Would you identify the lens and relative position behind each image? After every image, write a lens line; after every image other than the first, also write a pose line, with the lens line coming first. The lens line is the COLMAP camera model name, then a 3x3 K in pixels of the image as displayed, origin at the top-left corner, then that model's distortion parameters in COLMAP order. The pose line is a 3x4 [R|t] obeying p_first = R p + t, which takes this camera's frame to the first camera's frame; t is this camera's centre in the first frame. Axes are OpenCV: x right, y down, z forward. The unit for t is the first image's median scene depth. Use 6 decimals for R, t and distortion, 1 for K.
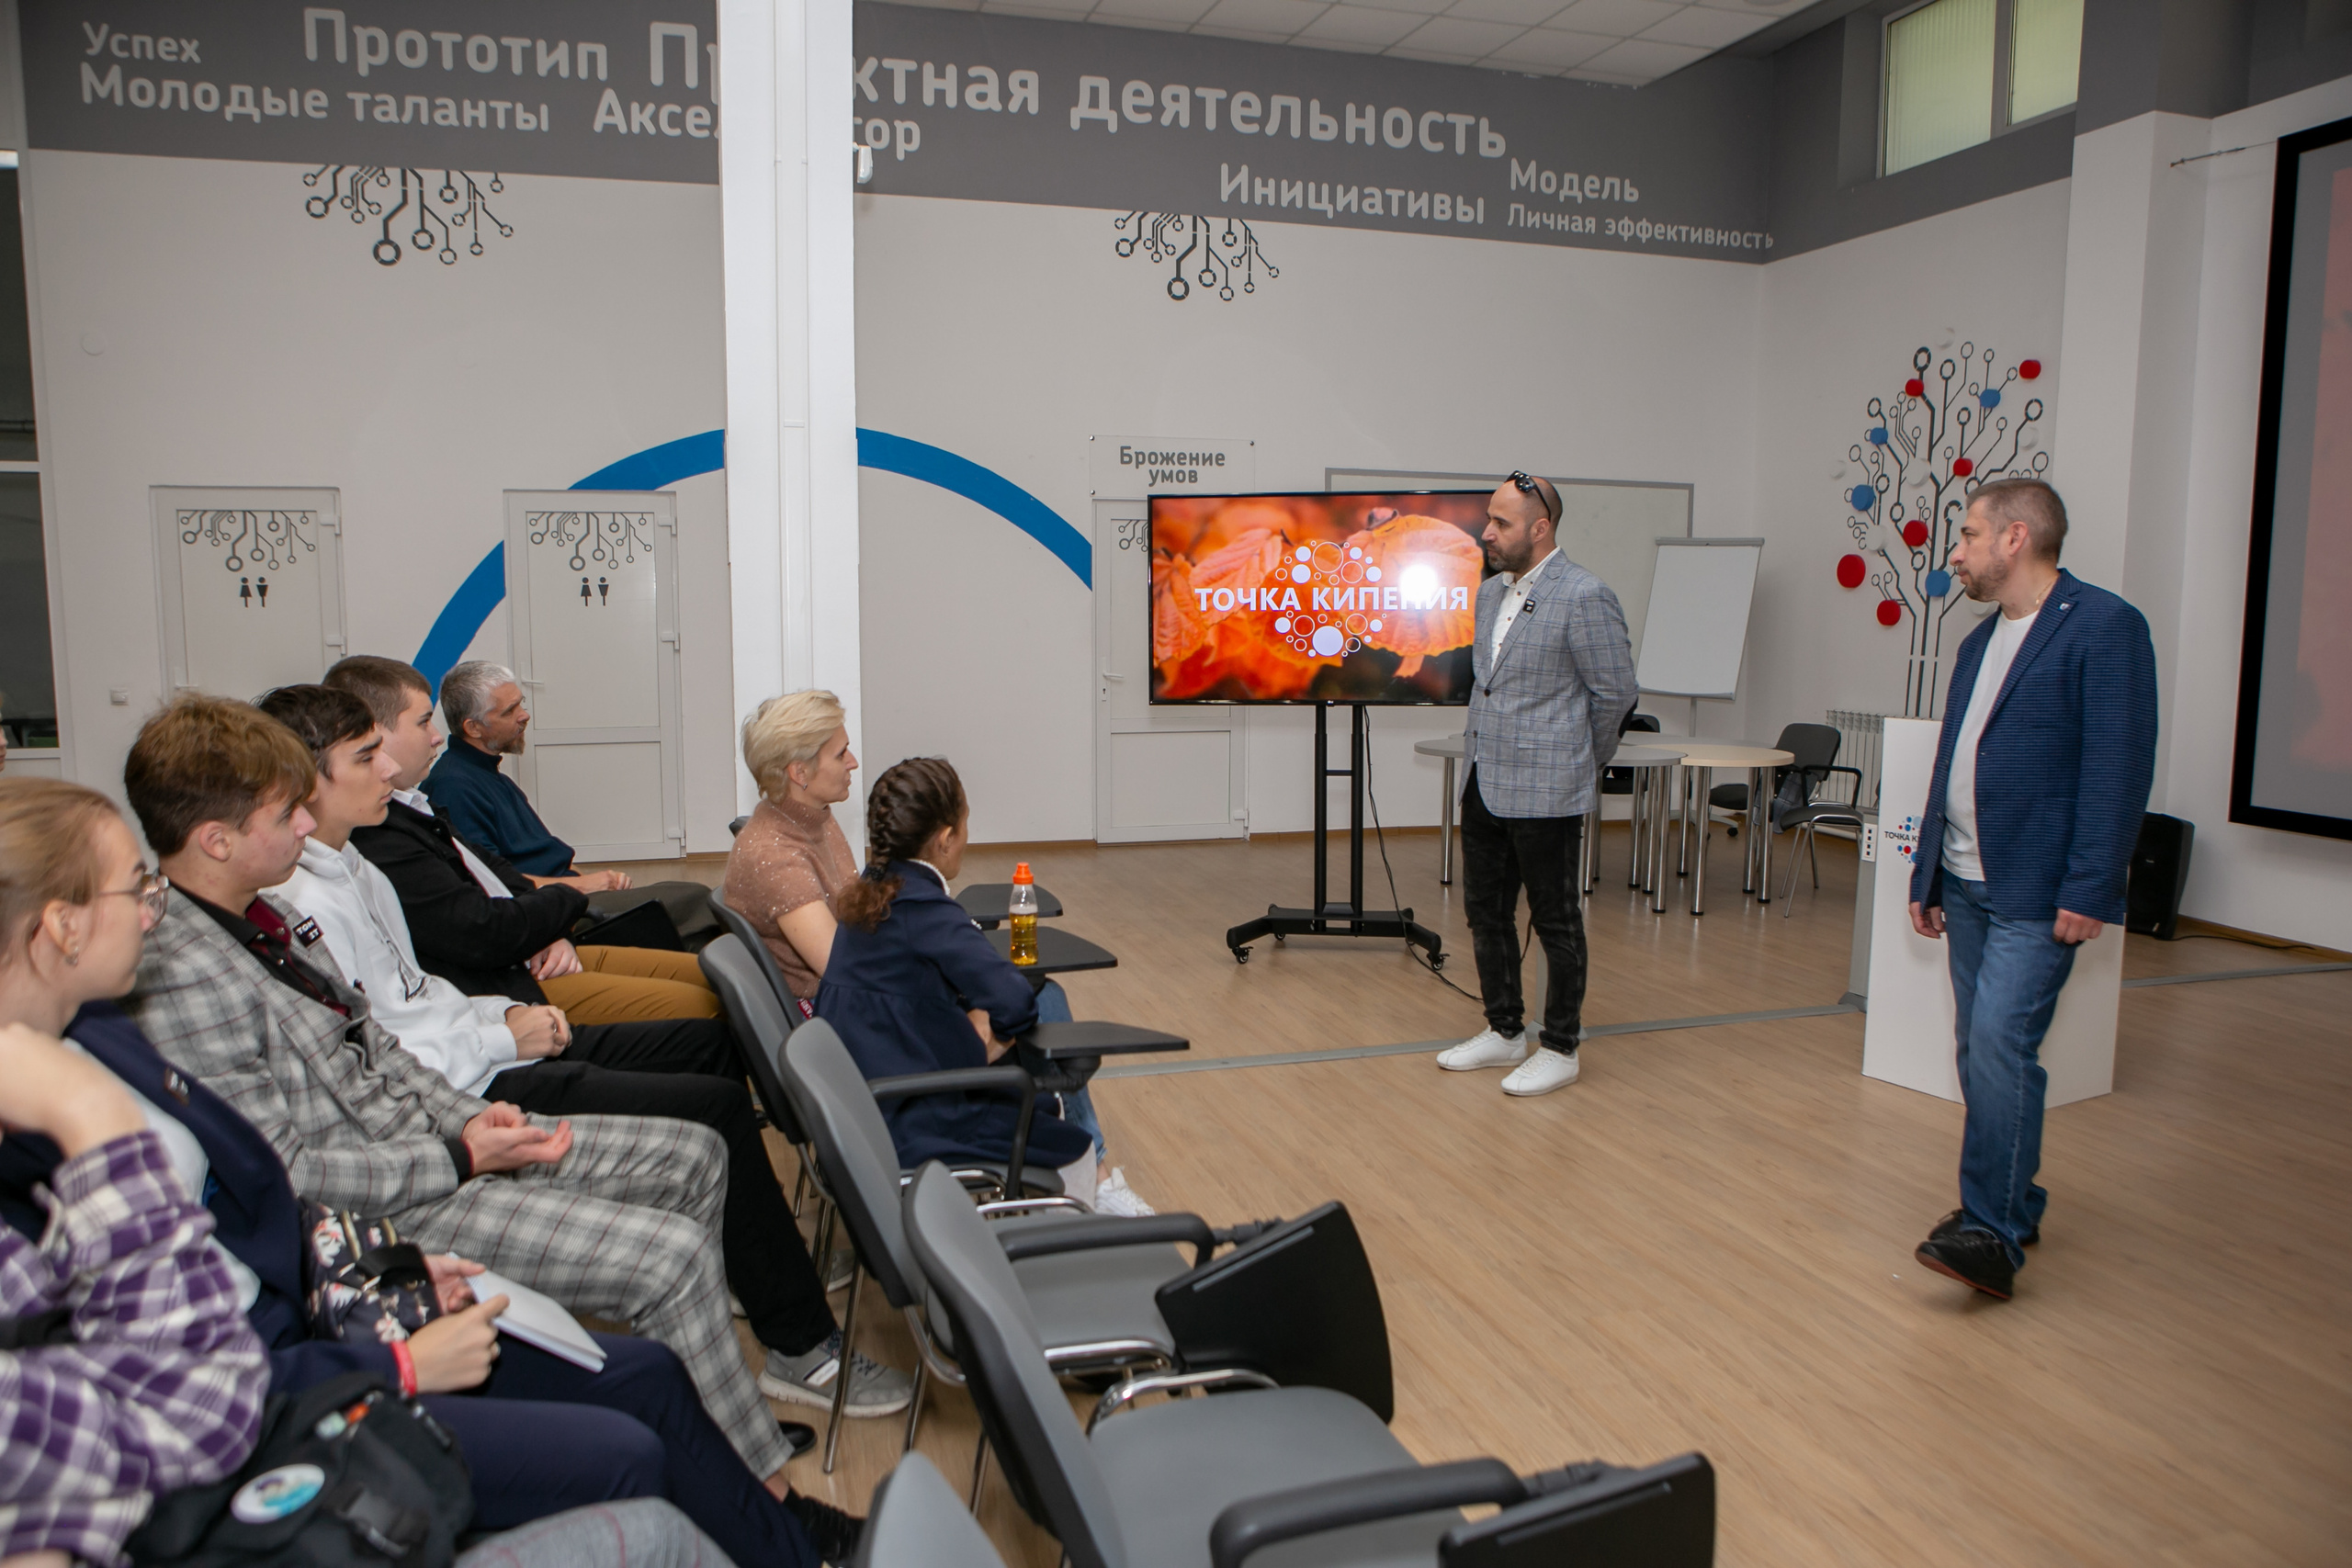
lens RADIAL K [[1597.7, 0, 1176.0], [0, 1597.7, 784.0], [0, 0, 1]] dist [-0.101820, 0.067822]
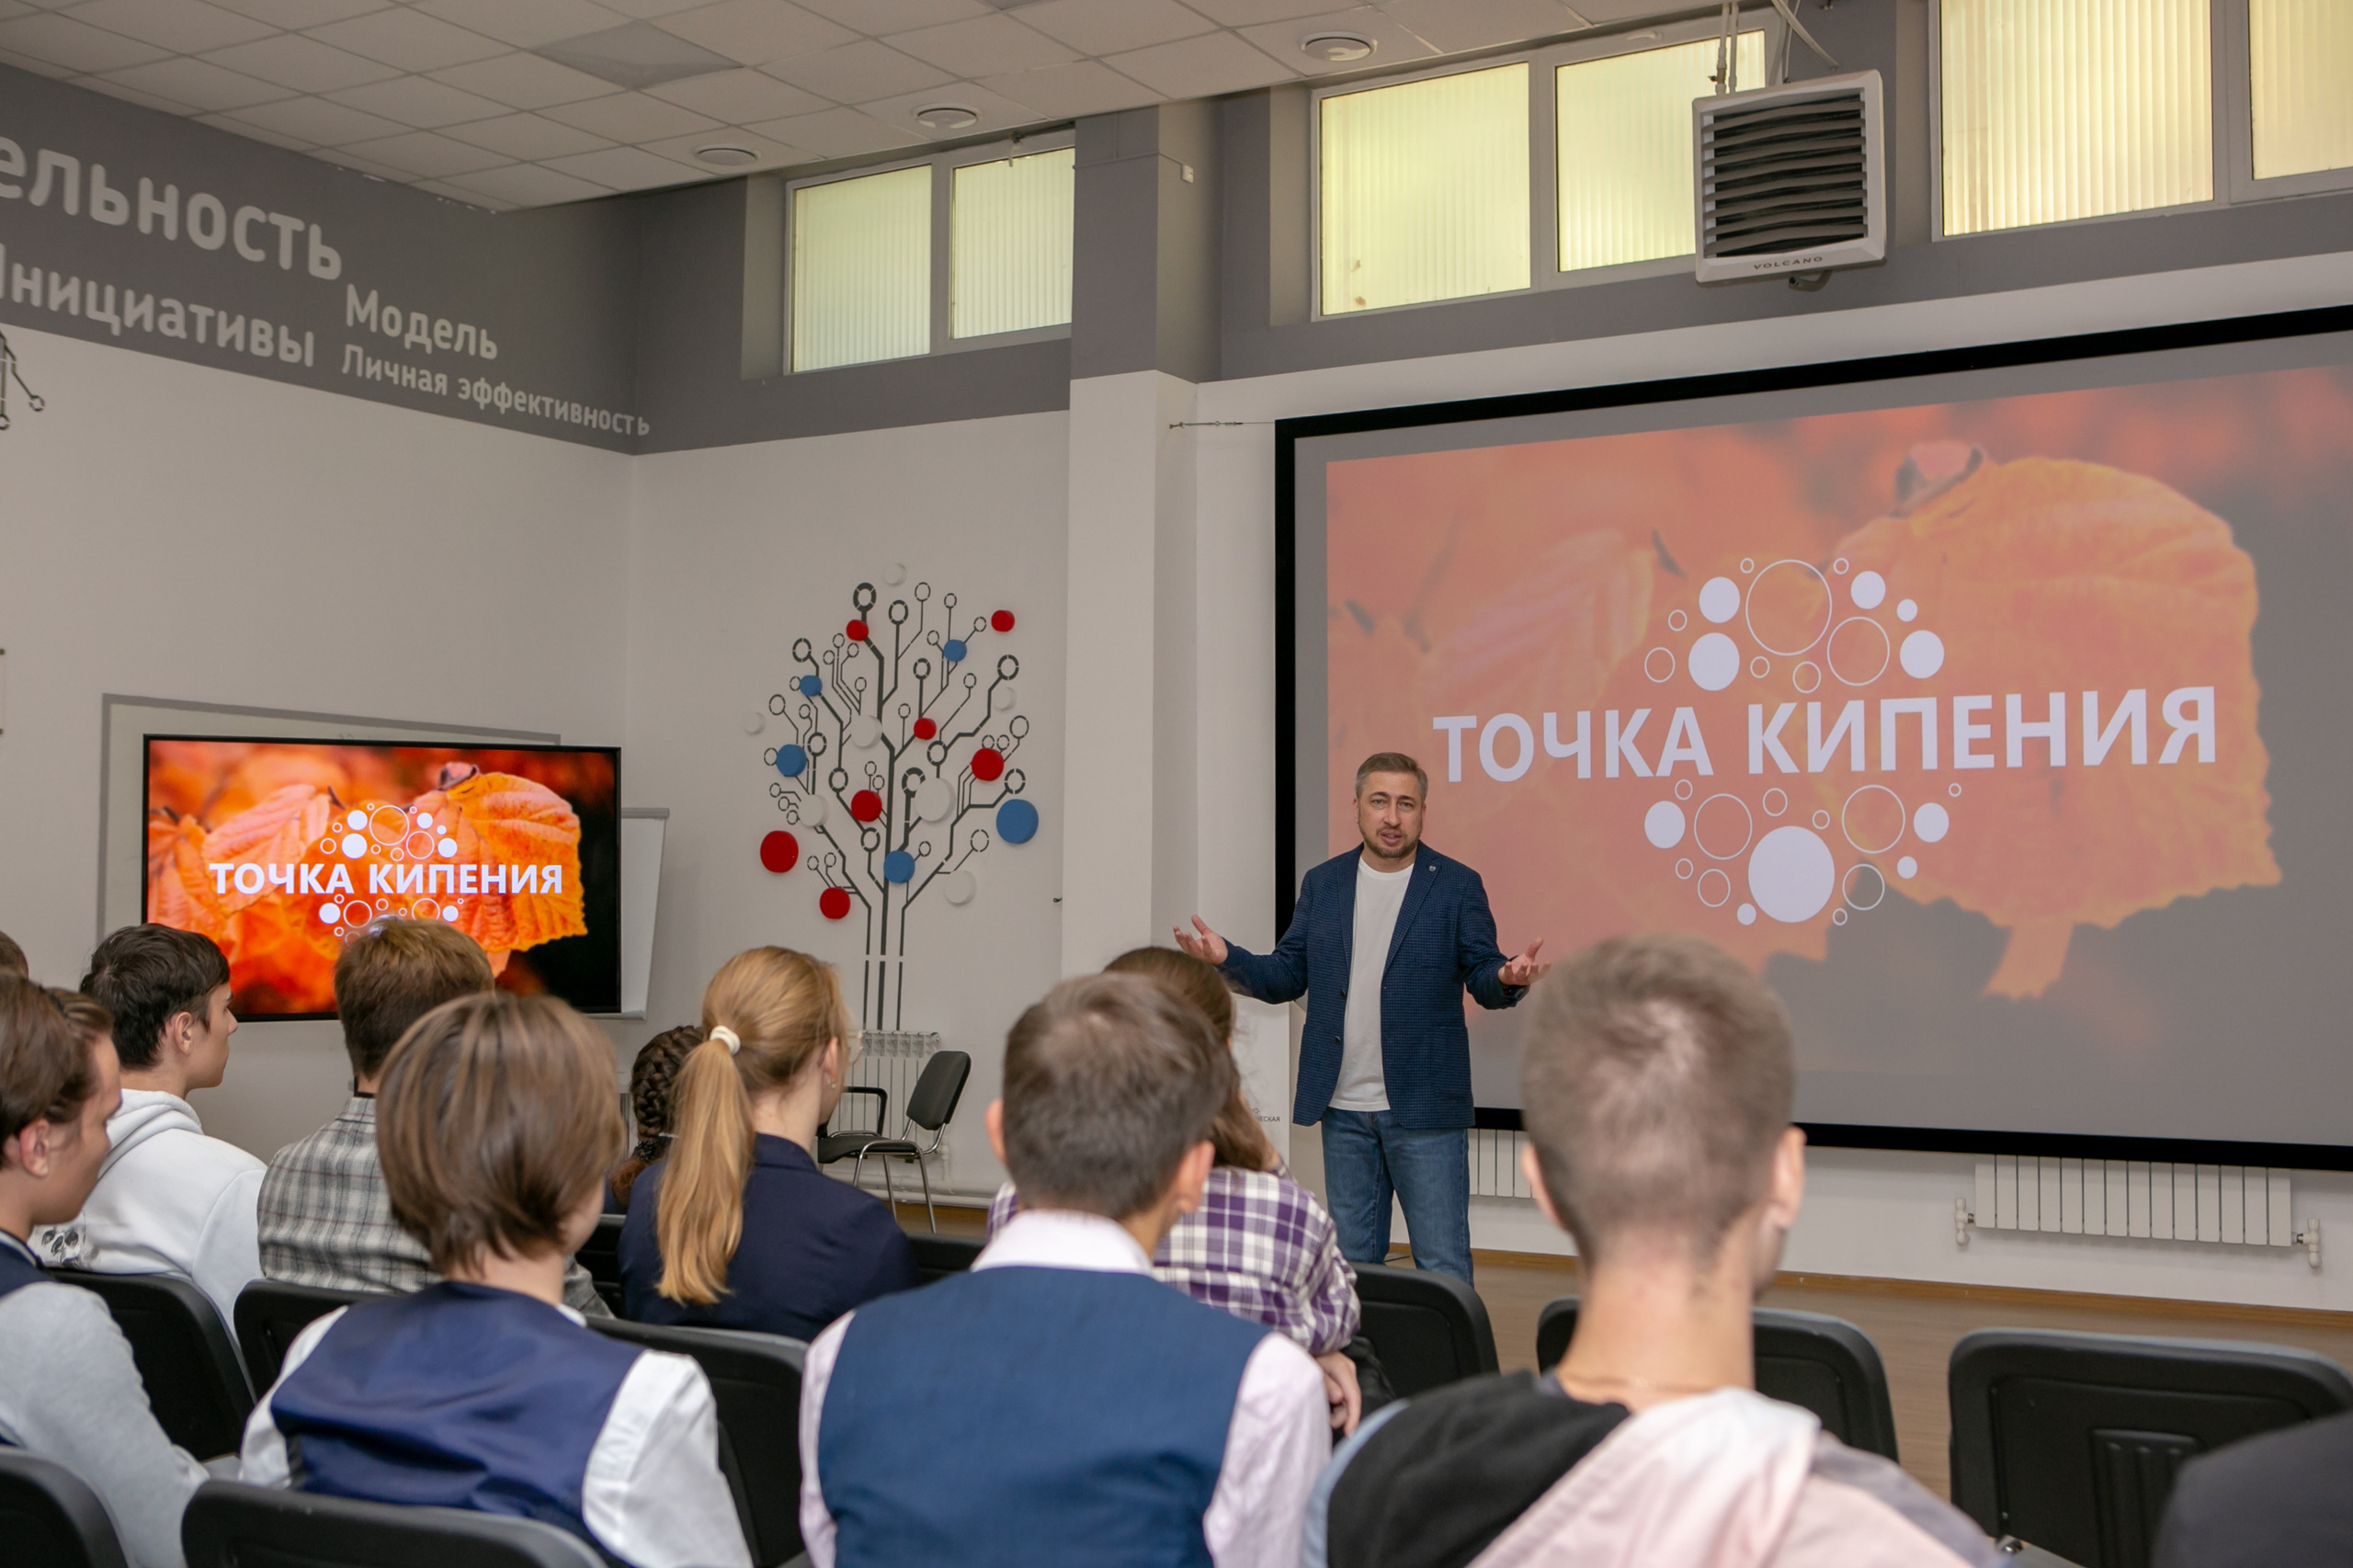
lens RADIAL K [[2678.0, 0, 1176.5], [0, 2678.0, 784.0], [0, 0, 1]] dist [-0.078366, 0.191420]
pose [[0.750475, 0.031521, 0.660147, -0.332144], [0.075277, 0.988285, -0.132766, 0.026494], [-0.656598, 0.149331, 0.739310, -0.143818]]
